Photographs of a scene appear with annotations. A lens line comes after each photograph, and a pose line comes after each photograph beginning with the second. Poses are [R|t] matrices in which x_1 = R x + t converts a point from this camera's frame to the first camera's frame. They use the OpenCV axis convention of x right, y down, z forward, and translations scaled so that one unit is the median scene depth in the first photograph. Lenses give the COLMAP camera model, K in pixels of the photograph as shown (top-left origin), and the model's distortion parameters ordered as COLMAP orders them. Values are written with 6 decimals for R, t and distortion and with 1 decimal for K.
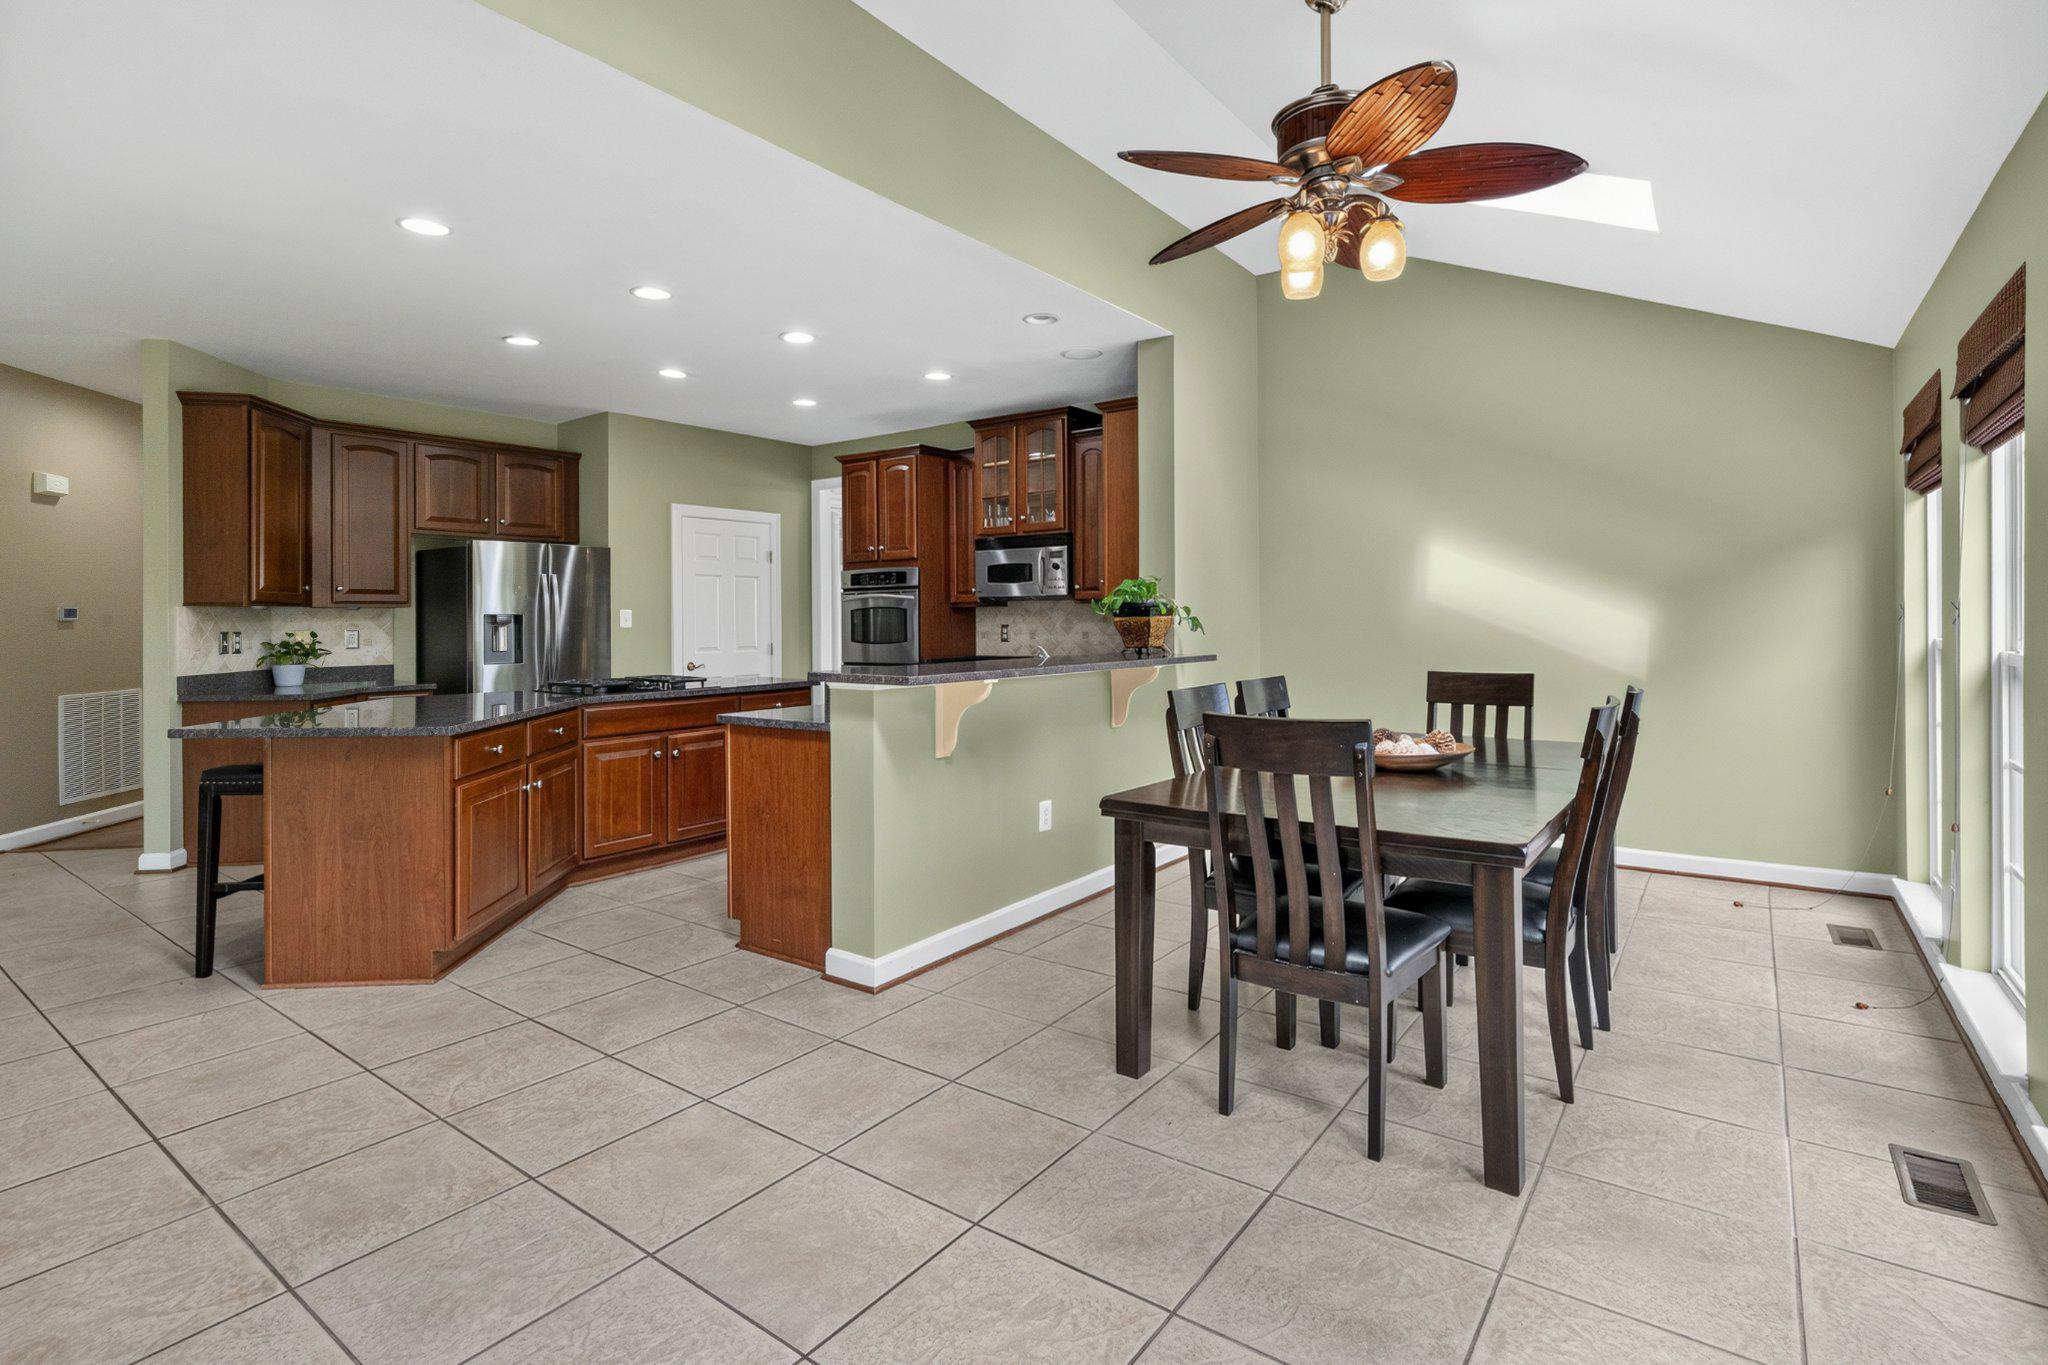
lens RADIAL K [[992.5, 0, 1026.4], [0, 992.5, 620.9], [0, 0, 1]] dist [-0.004362, -0.000788]
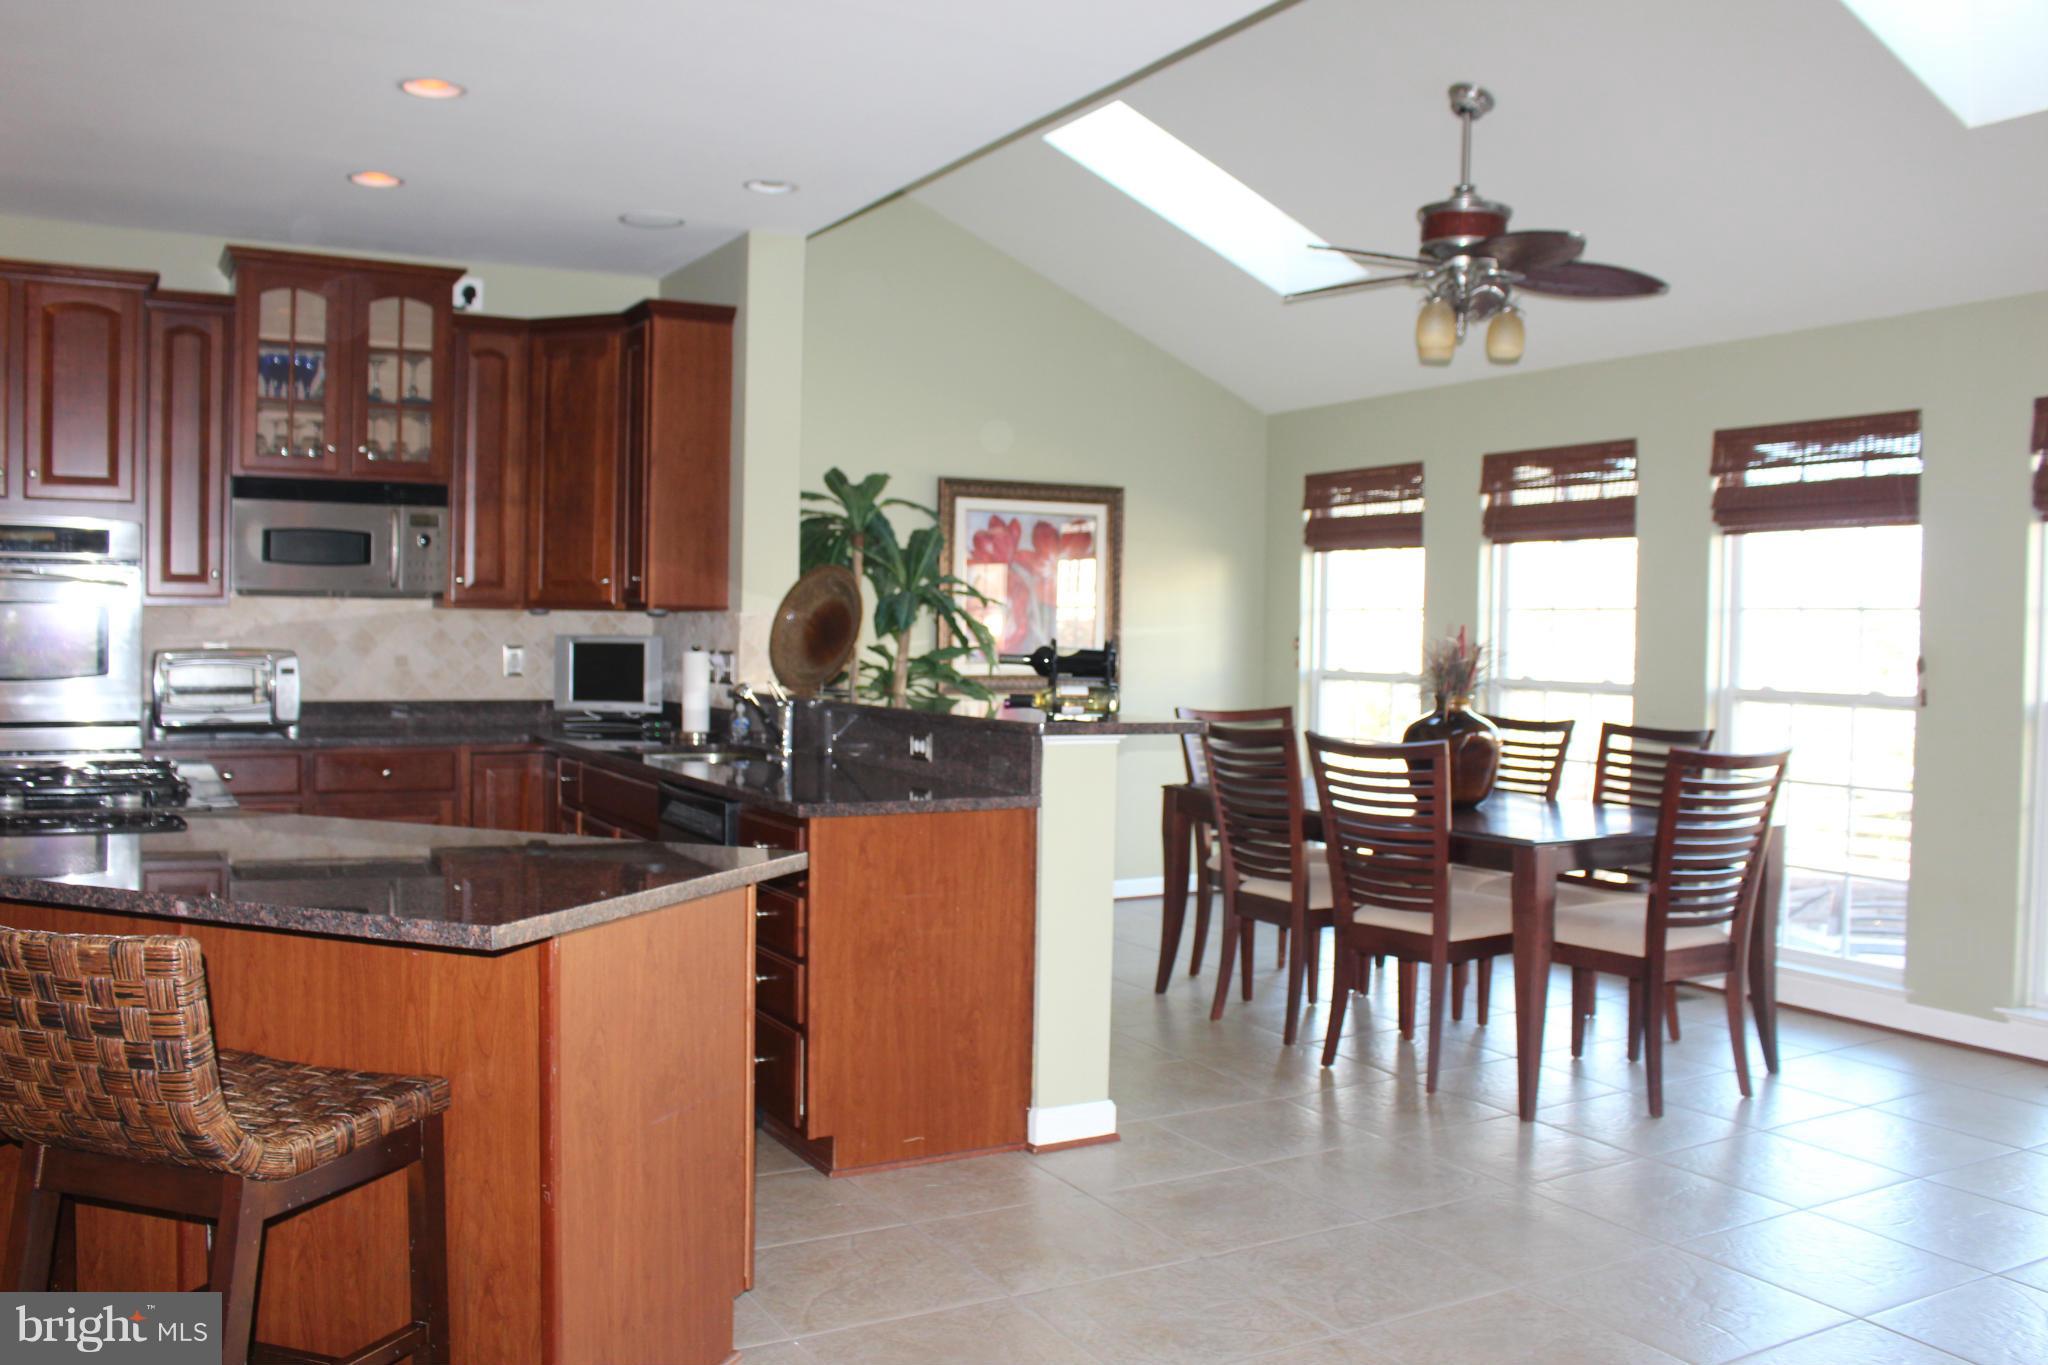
lens RADIAL K [[1700.2, 0, 1022.1], [0, 1700.2, 690.8], [0, 0, 1]] dist [-0.109550, 0.022924]
pose [[0.410966, -0.017006, 0.911492, -0.792217], [-0.018655, 0.999460, 0.027058, -0.001009], [-0.911460, -0.028124, 0.410426, 0.319421]]
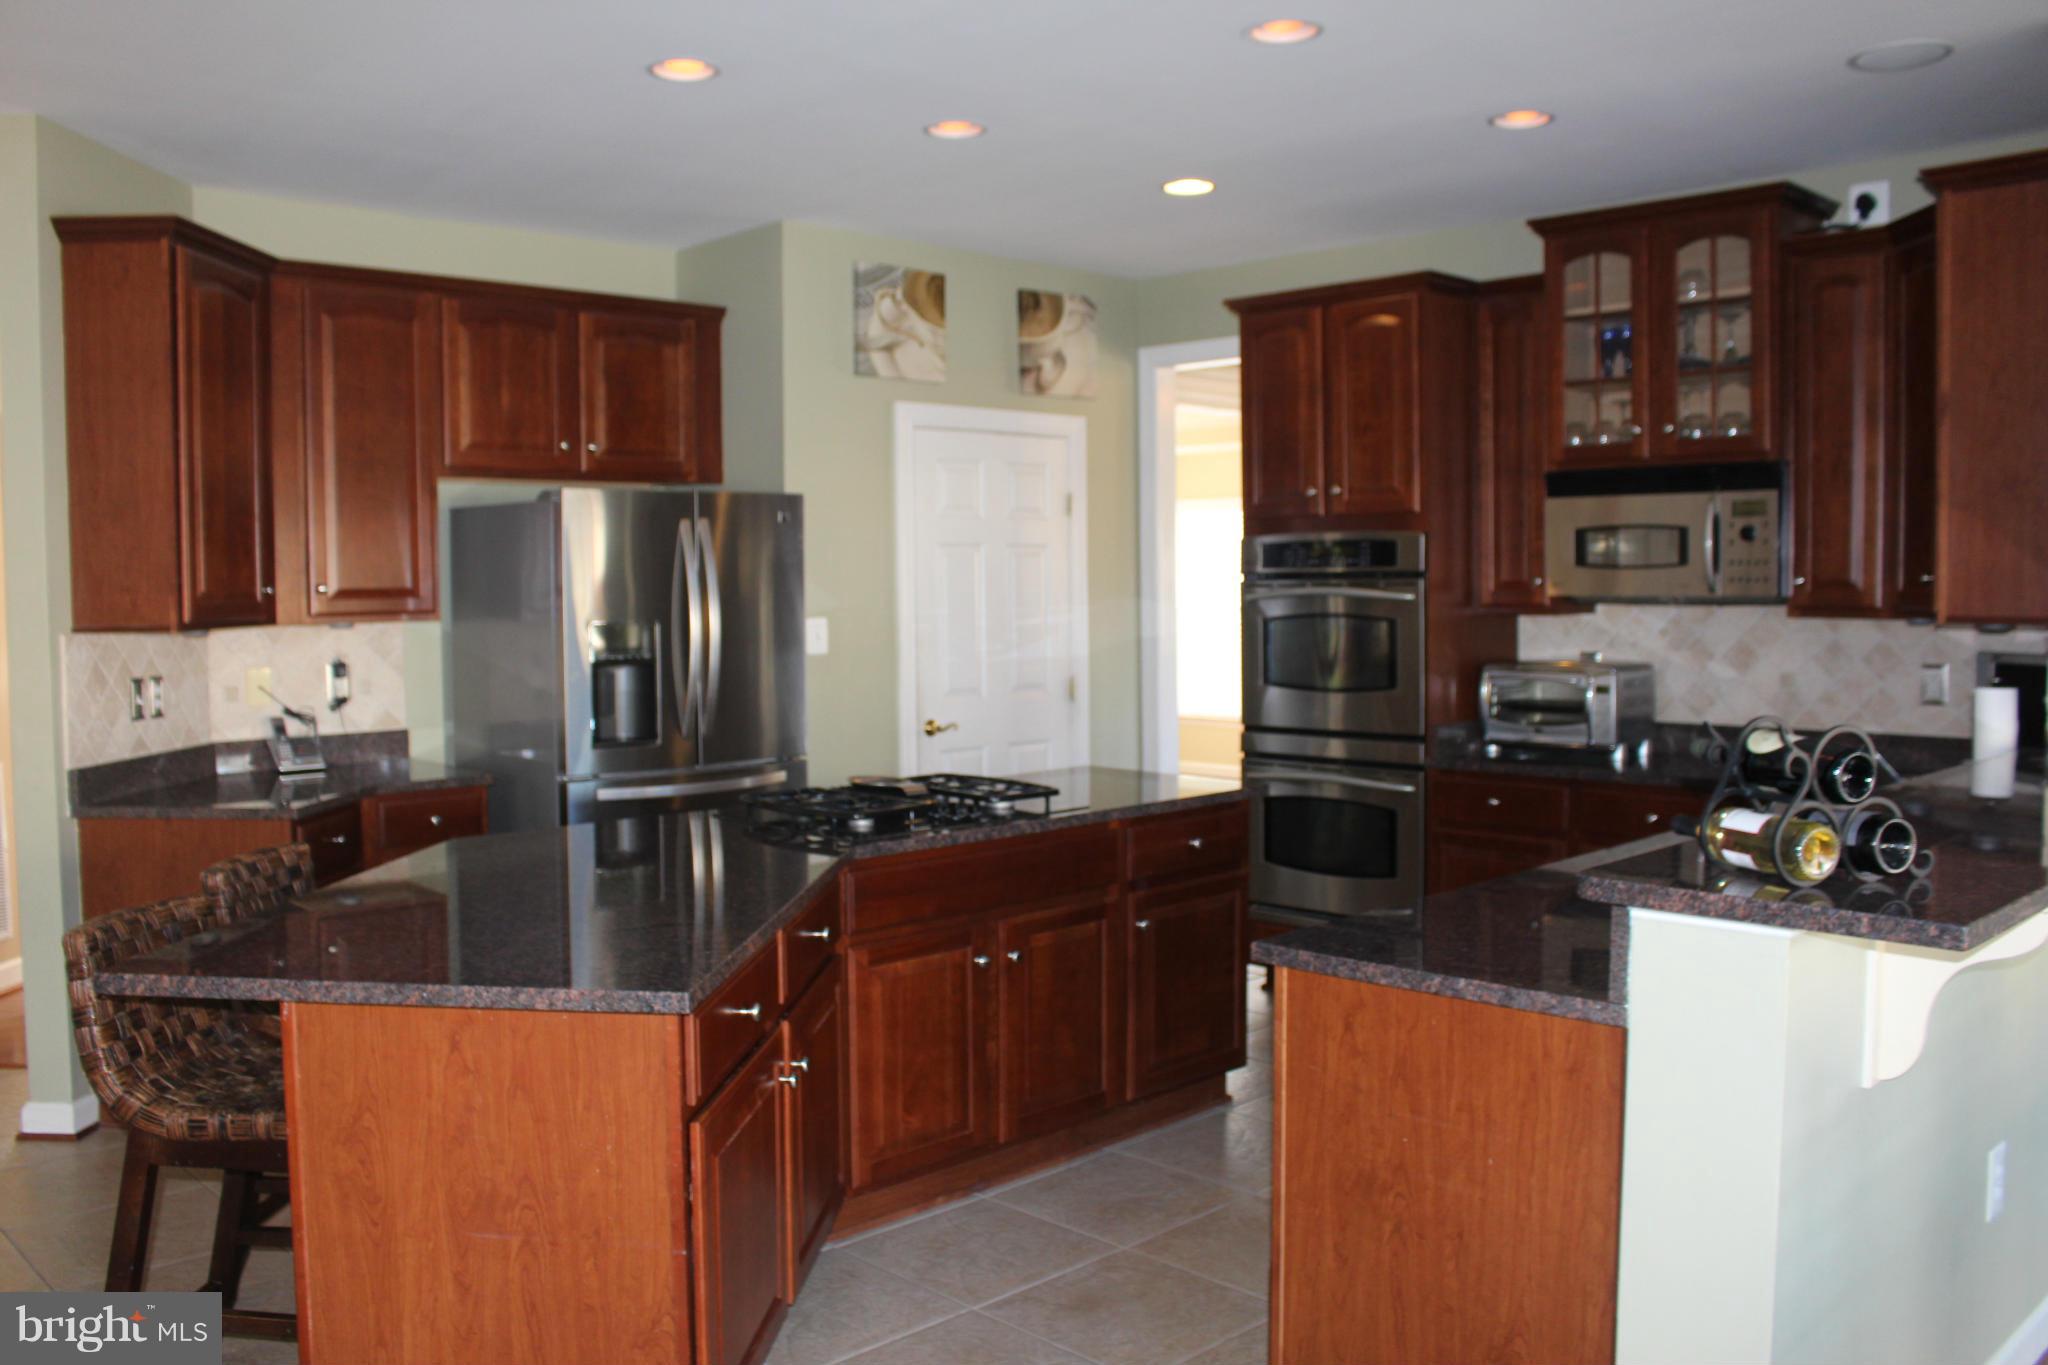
lens RADIAL K [[1700.2, 0, 1019.6], [0, 1700.2, 672.4], [0, 0, 1]] dist [-0.109550, 0.022924]
pose [[0.987216, 0.008060, -0.159183, -0.200502], [0.000645, 0.998510, 0.054557, -0.036674], [0.159385, -0.053962, 0.985741, 0.204272]]
